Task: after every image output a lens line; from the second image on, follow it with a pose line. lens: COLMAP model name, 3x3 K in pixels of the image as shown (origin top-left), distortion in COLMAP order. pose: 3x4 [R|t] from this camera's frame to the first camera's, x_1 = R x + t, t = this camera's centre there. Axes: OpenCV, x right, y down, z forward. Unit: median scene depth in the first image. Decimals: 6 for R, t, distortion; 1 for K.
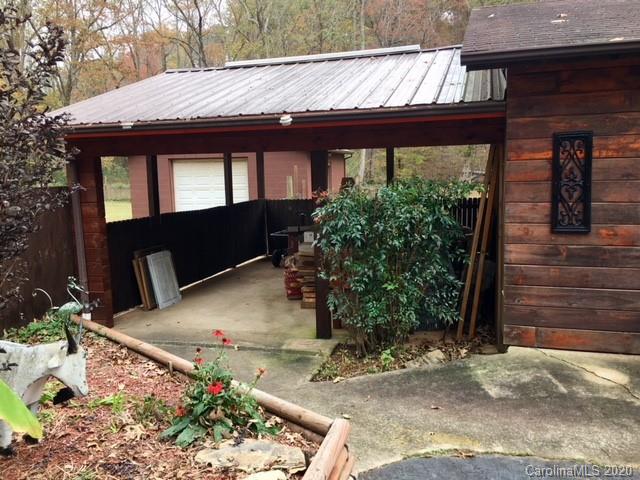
lens RADIAL K [[540.7, 0, 319.8], [0, 540.7, 239.4], [0, 0, 1]] dist [0.076952, -0.100422]
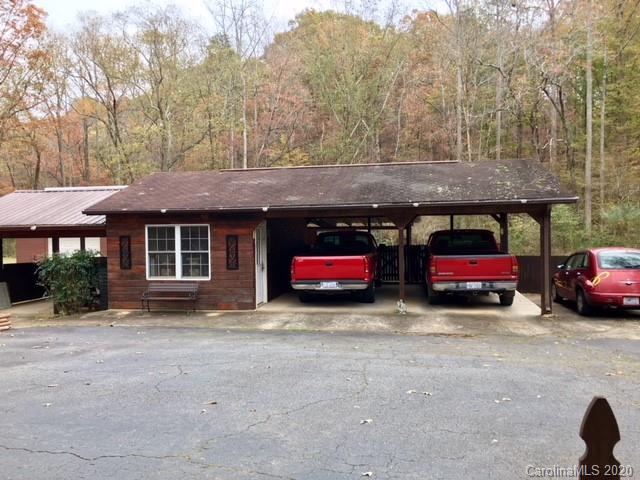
lens RADIAL K [[540.7, 0, 319.9], [0, 540.7, 240.1], [0, 0, 1]] dist [0.076952, -0.100422]
pose [[0.994432, 0.008503, 0.105037, 1.112537], [0.002829, 0.994226, -0.107269, 0.144797], [-0.105343, 0.106969, 0.988666, -1.922954]]
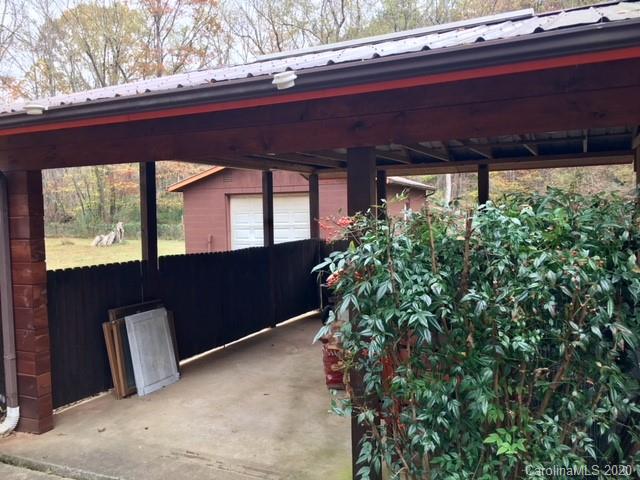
lens RADIAL K [[540.7, 0, 318.9], [0, 540.7, 238.7], [0, 0, 1]] dist [0.076952, -0.100422]
pose [[0.987971, 0.011898, -0.154181, 0.052714], [-0.024097, 0.996702, -0.077494, -0.034378], [0.152750, 0.080277, 0.984999, 0.551766]]
